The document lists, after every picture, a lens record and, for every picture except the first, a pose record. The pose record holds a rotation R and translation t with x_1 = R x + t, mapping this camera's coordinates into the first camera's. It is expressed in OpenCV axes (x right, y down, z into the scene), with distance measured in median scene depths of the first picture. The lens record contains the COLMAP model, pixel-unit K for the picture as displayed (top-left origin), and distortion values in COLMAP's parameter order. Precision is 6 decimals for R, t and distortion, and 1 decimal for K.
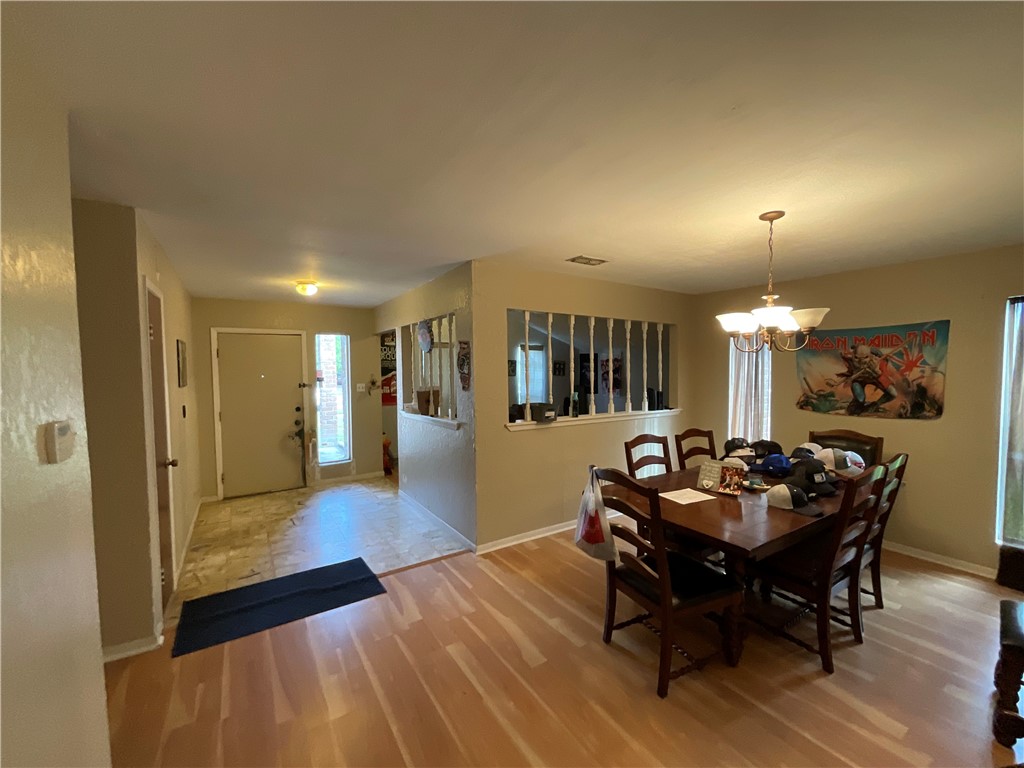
lens RADIAL K [[415.3, 0, 507.0], [0, 415.3, 386.8], [0, 0, 1]] dist [0.004299, -0.001145]
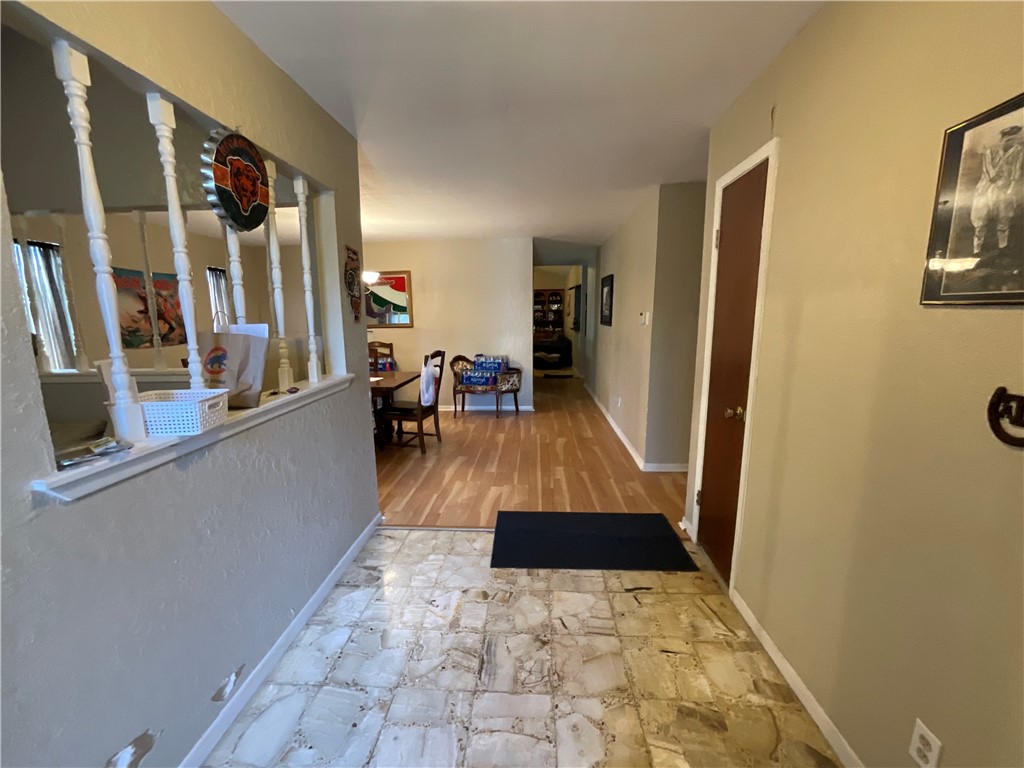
lens RADIAL K [[415.3, 0, 508.7], [0, 415.3, 383.9], [0, 0, 1]] dist [0.004299, -0.001145]
pose [[-0.803354, -0.081720, 0.589868, -0.808413], [0.040527, 0.980740, 0.191067, -0.014902], [-0.594121, 0.177400, -0.784570, 1.571155]]
